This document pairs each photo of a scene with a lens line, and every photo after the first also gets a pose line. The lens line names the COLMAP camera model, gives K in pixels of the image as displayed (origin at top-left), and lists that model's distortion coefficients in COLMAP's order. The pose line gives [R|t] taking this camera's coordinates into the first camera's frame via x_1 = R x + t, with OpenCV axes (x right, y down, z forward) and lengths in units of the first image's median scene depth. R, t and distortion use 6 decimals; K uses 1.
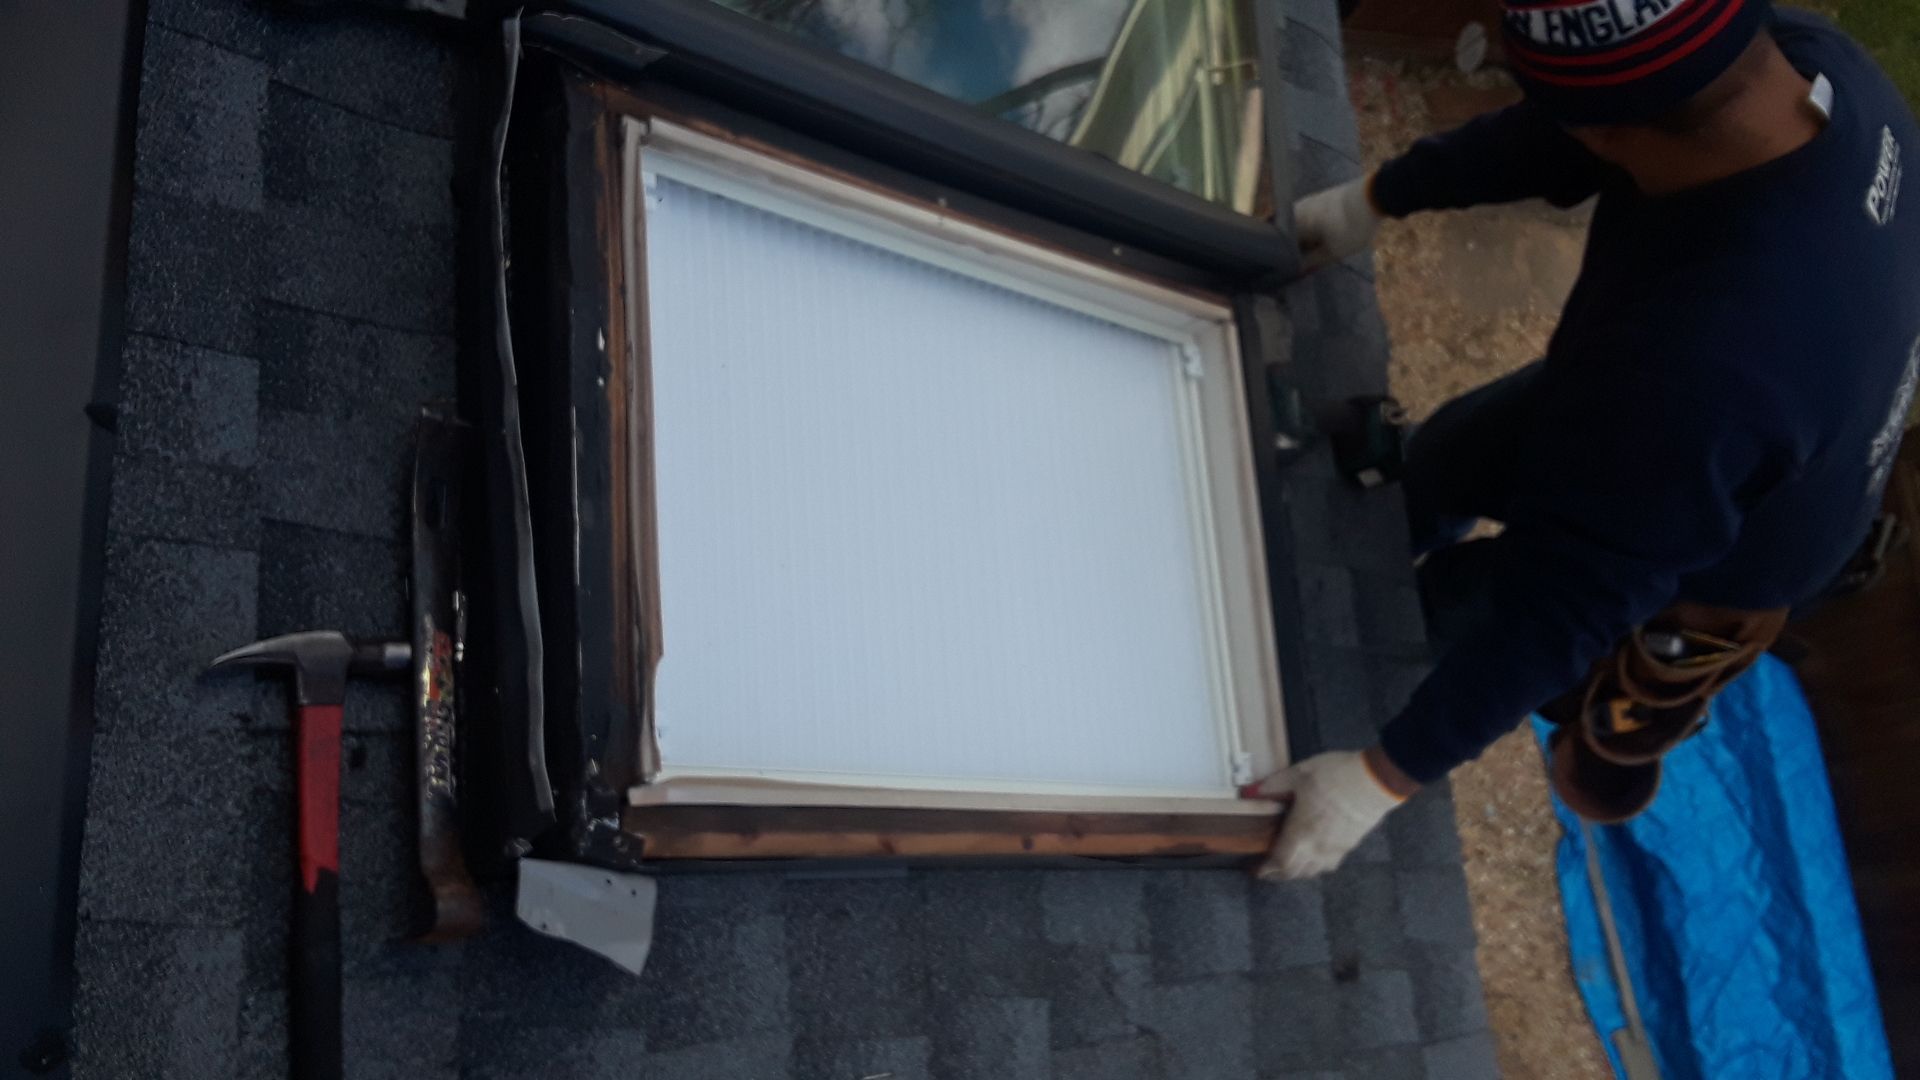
lens RADIAL K [[1555.0, 0, 971.5], [0, 1555.0, 544.8], [0, 0, 1]] dist [0.109828, -0.218111]
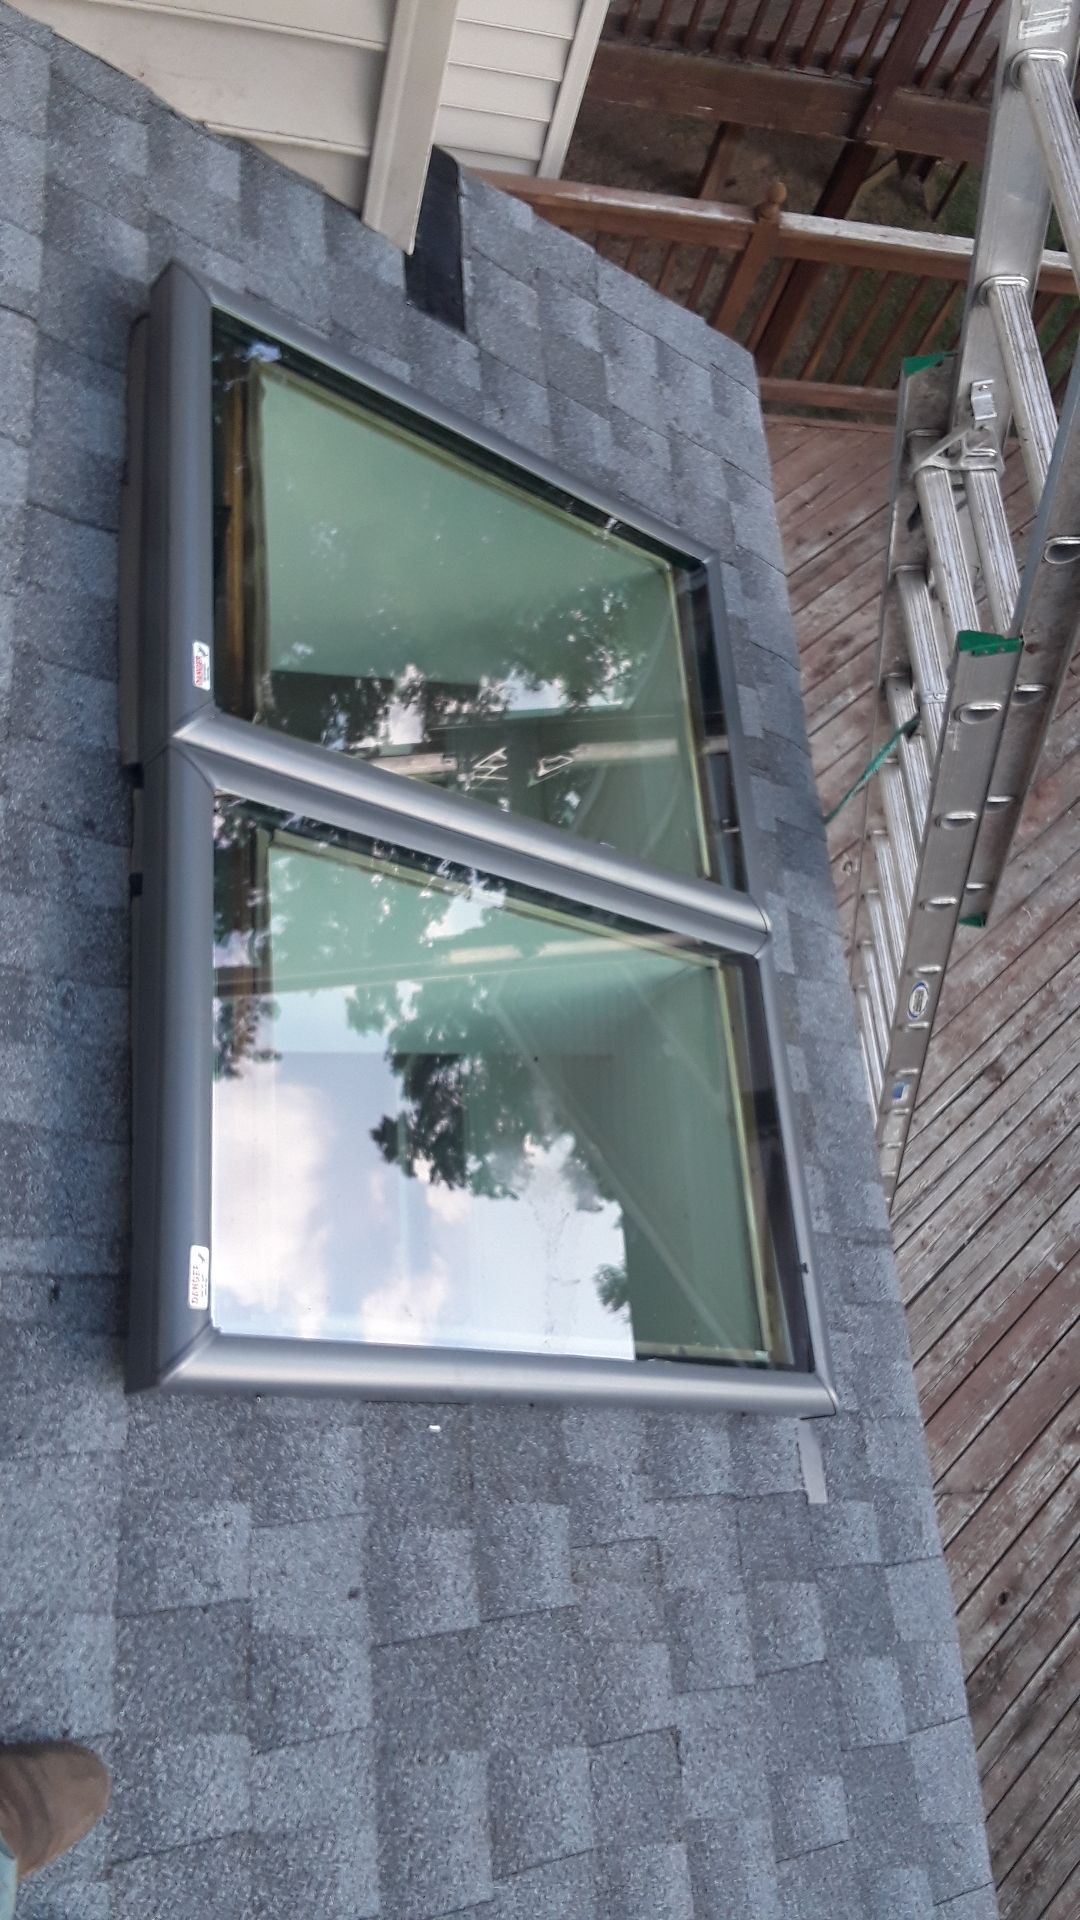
lens RADIAL K [[1555.0, 0, 555.6], [0, 1555.0, 984.7], [0, 0, 1]] dist [0.109828, -0.218111]
pose [[0.999881, -0.001092, 0.015377, 0.021328], [0.002933, 0.992745, -0.120204, 0.027126], [-0.015134, 0.120234, 0.992630, -0.326488]]
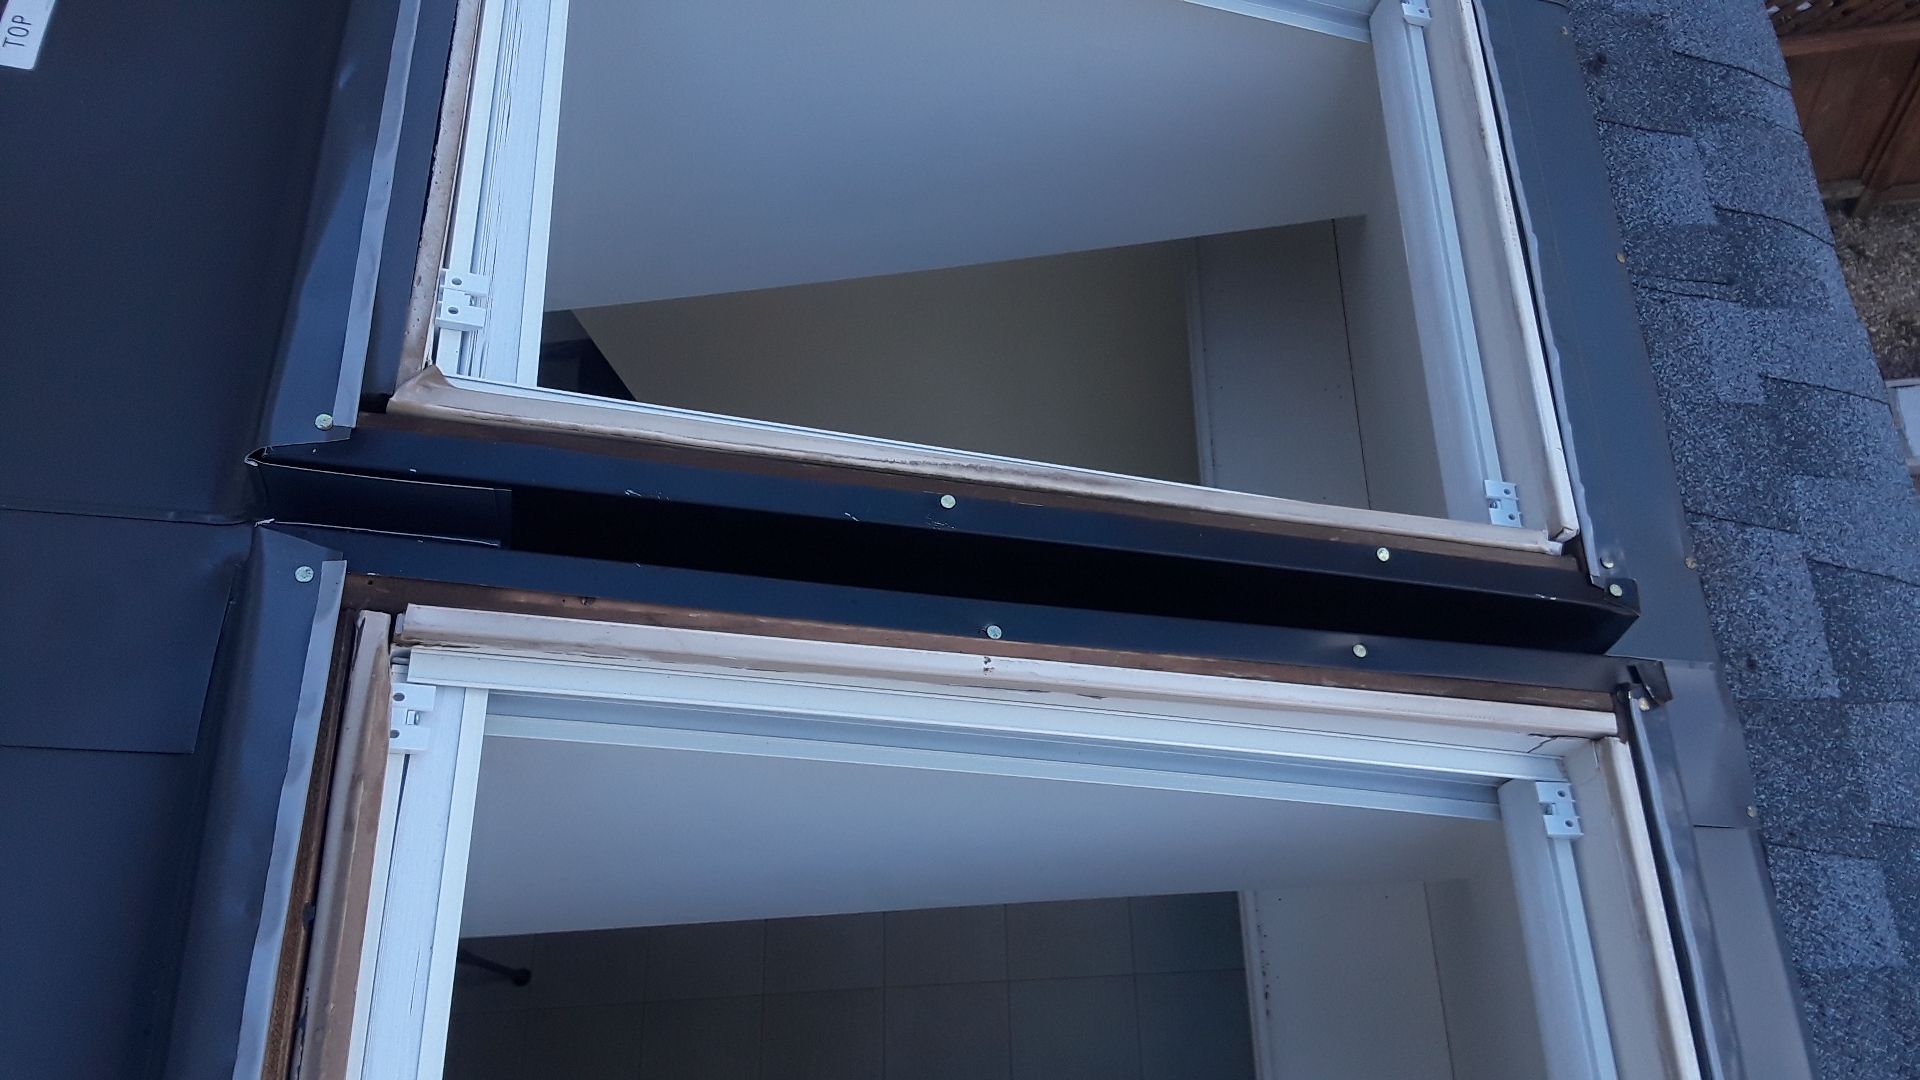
lens RADIAL K [[1502.8, 0, 1018.4], [0, 1502.8, 546.0], [0, 0, 1]] dist [0.102048, -0.187704]
pose [[0.922837, -0.119921, -0.366047, 0.222668], [0.062024, 0.984164, -0.166055, -0.168781], [0.380164, 0.130538, 0.915661, 0.503421]]
